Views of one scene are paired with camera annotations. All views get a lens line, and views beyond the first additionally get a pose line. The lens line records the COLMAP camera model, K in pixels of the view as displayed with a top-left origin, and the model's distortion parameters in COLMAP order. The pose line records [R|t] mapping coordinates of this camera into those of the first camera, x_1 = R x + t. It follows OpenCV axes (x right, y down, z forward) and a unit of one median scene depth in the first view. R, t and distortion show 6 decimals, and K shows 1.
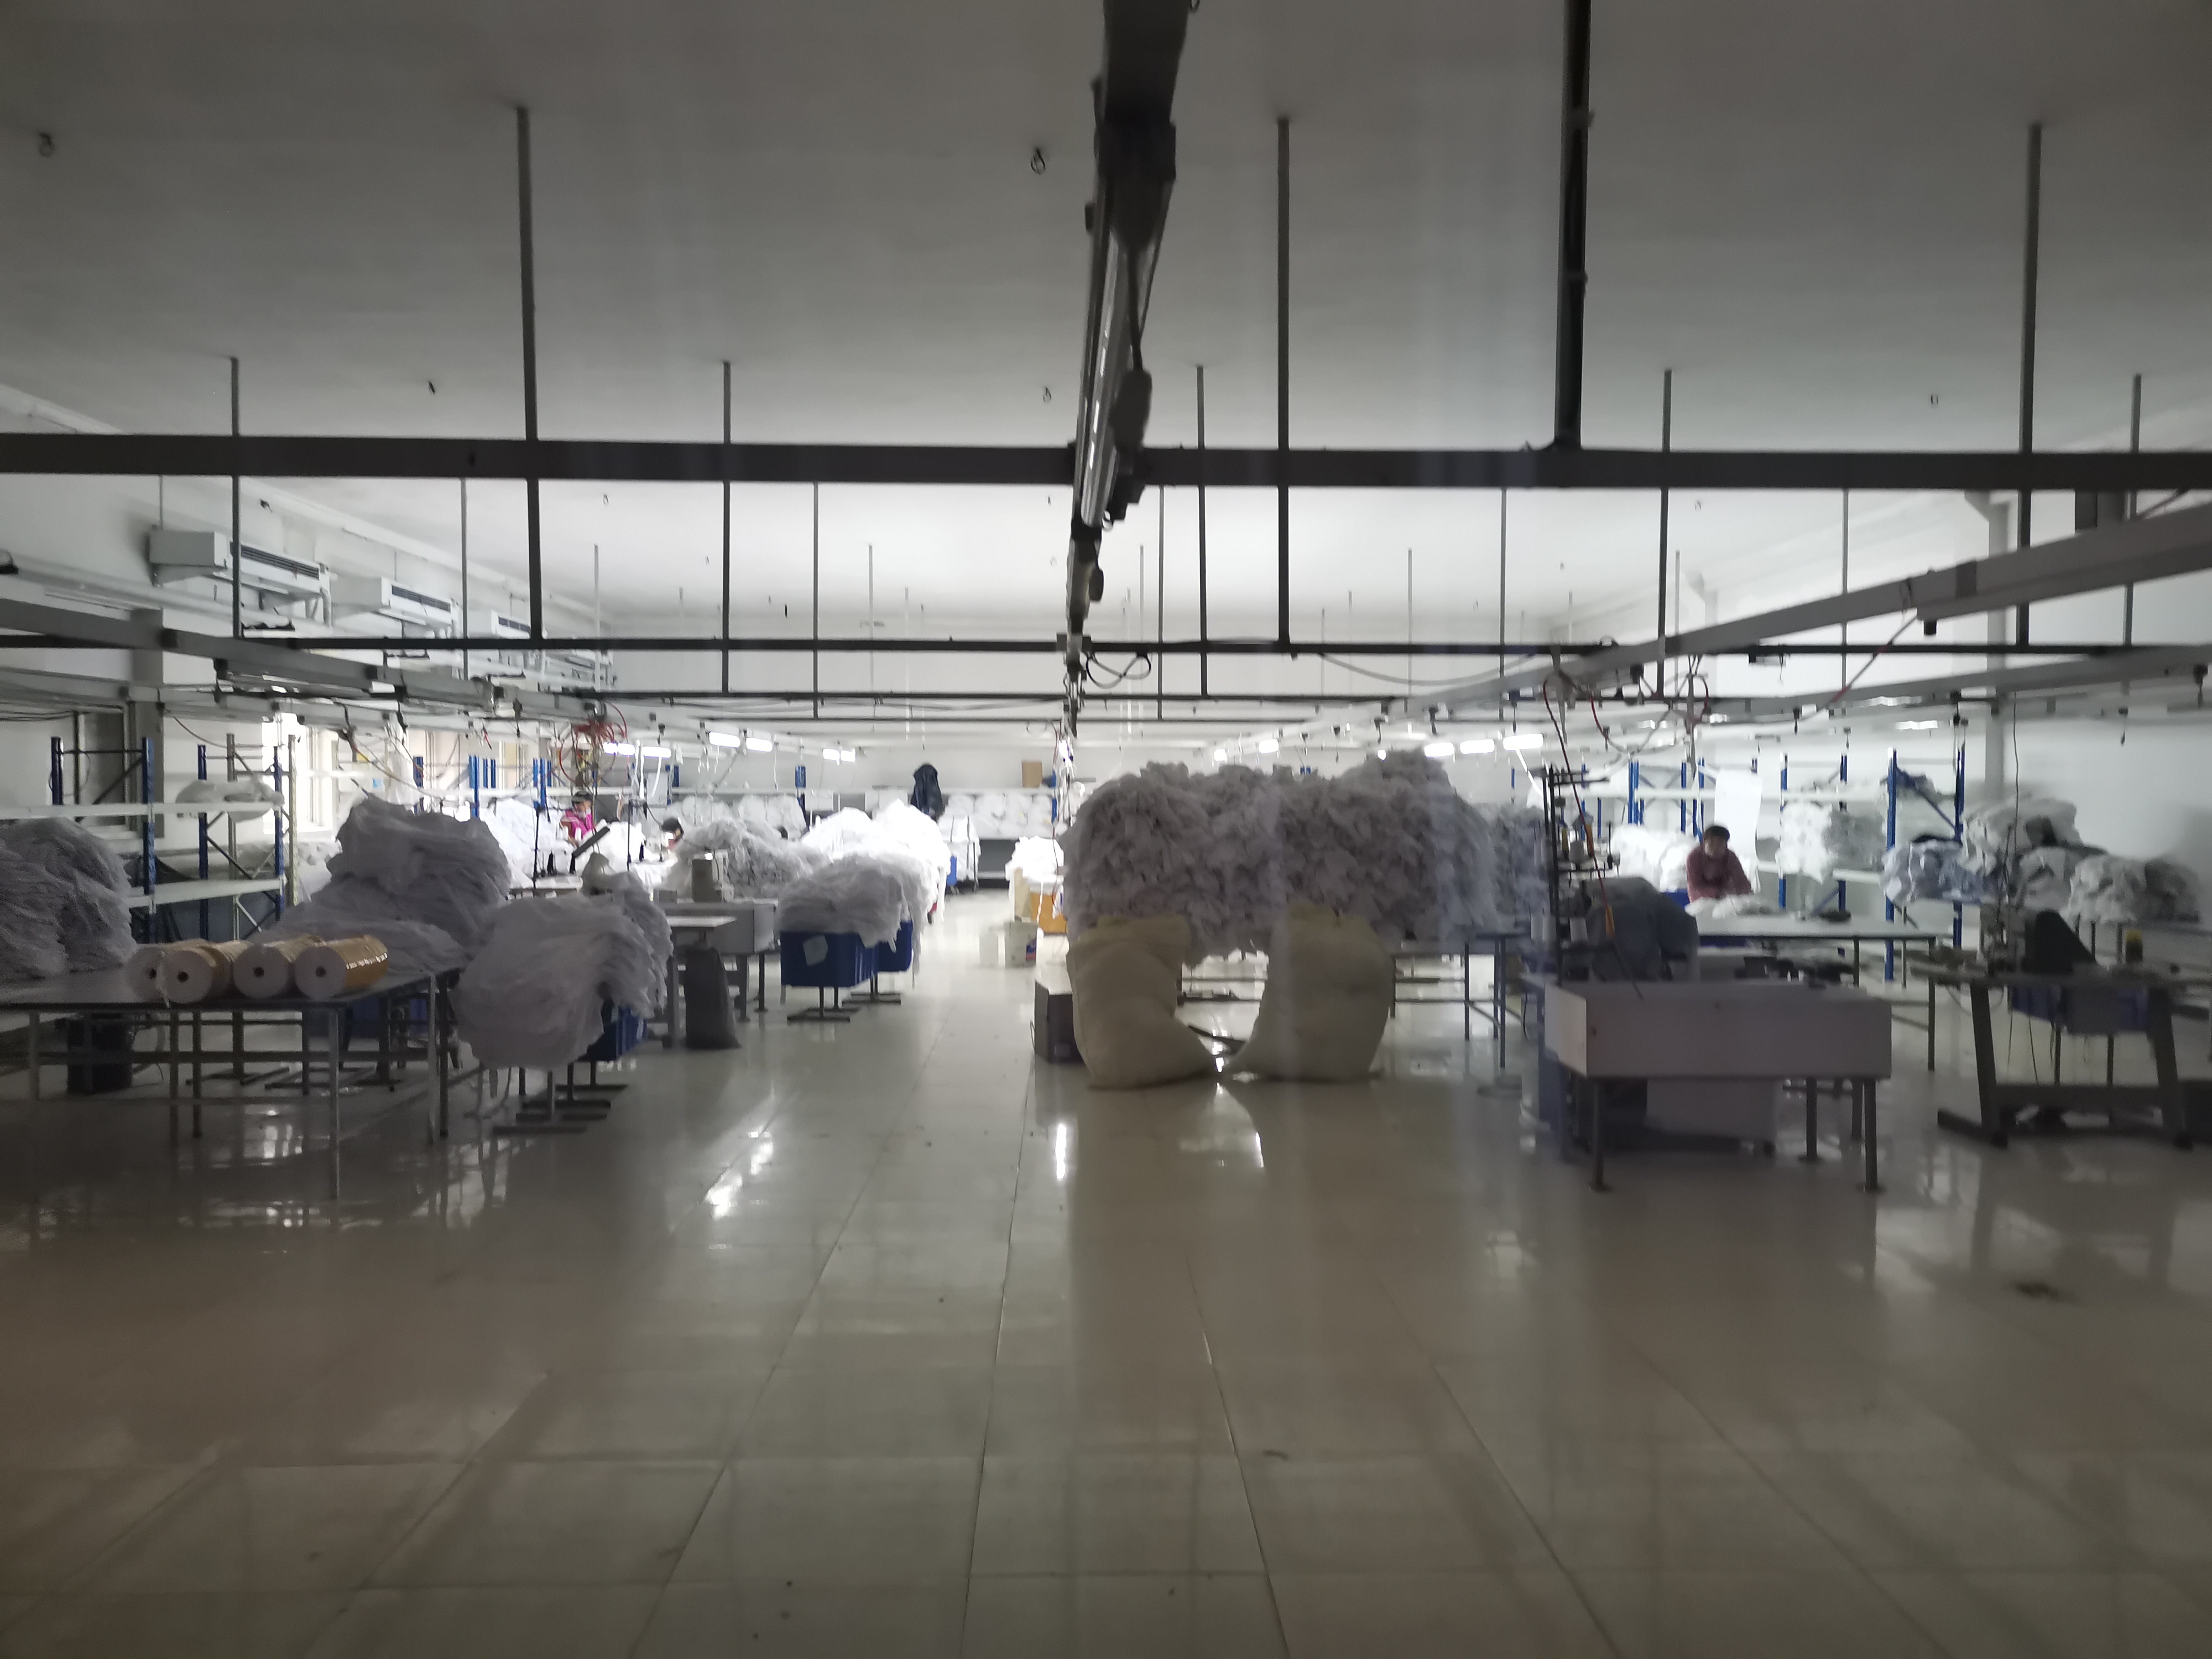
lens RADIAL K [[1670.6, 0, 1106.0], [0, 1670.6, 829.5], [0, 0, 1]] dist [-0.000076, -0.000051]
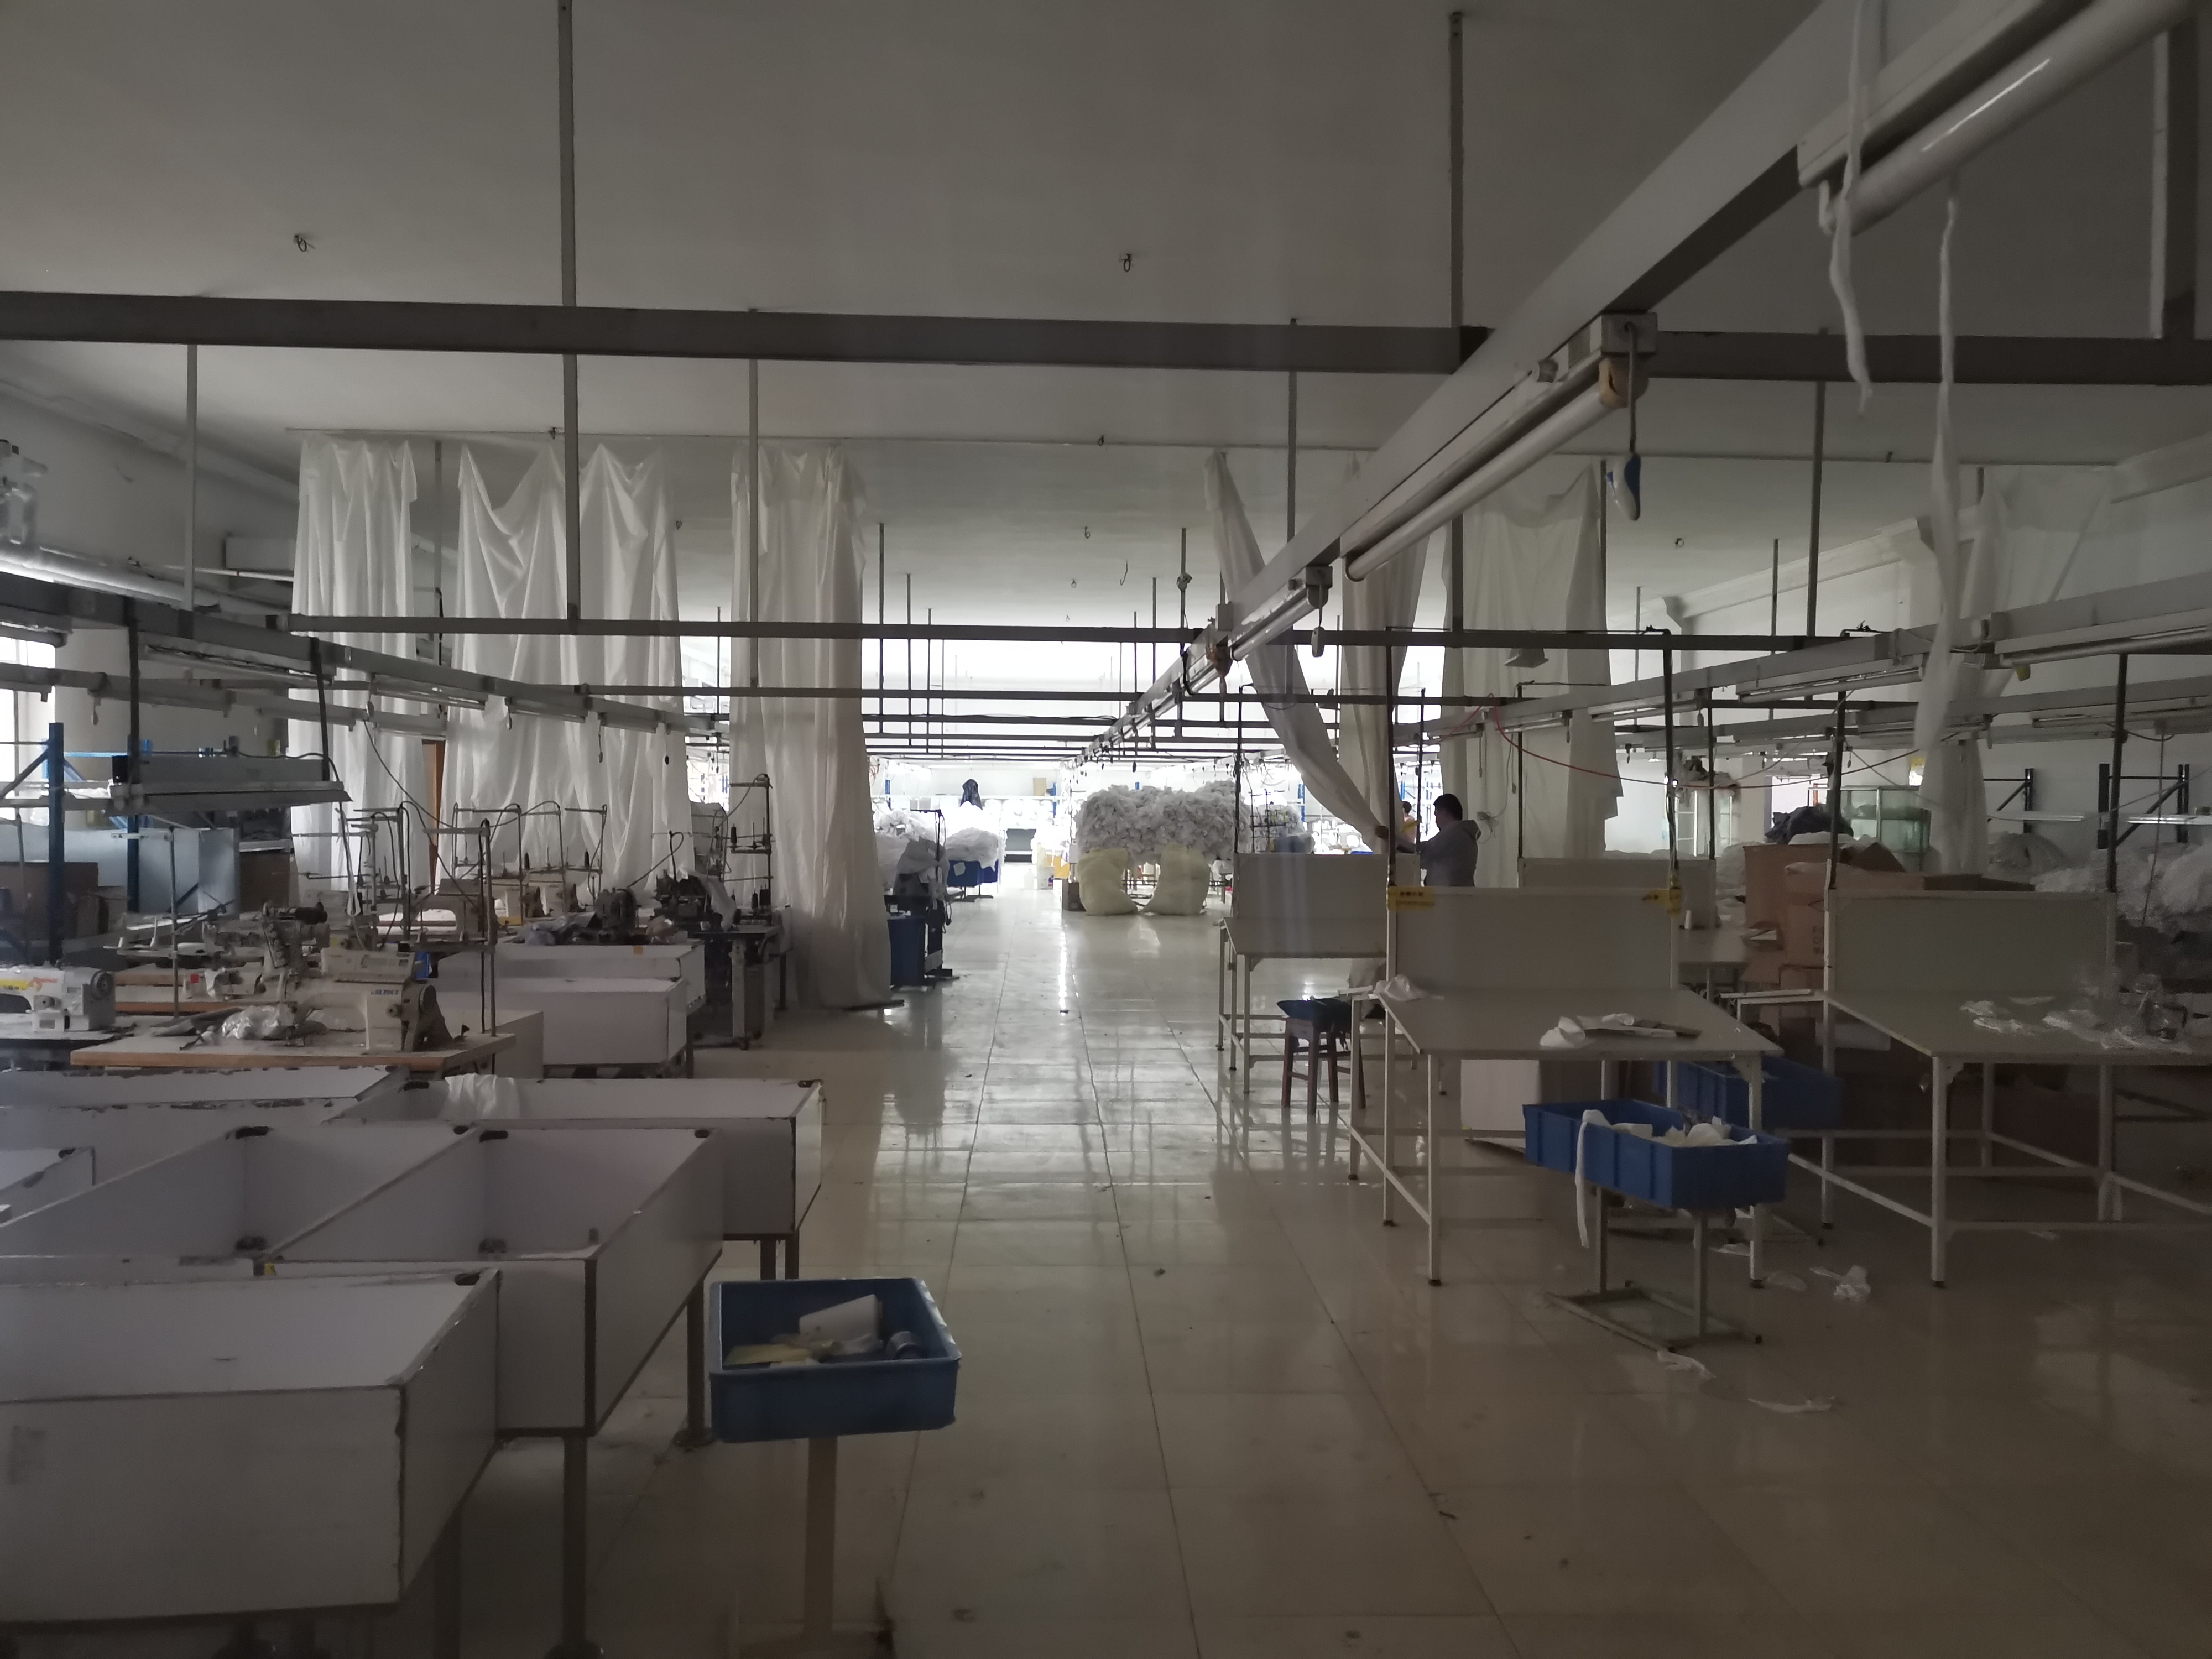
lens RADIAL K [[1670.6, 0, 1106.0], [0, 1670.6, 829.5], [0, 0, 1]] dist [-0.000076, -0.000051]
pose [[0.999870, 0.005740, 0.015093, -0.017862], [-0.005674, 0.999974, -0.004393, 0.033587], [-0.015118, 0.004307, 0.999876, -1.386663]]
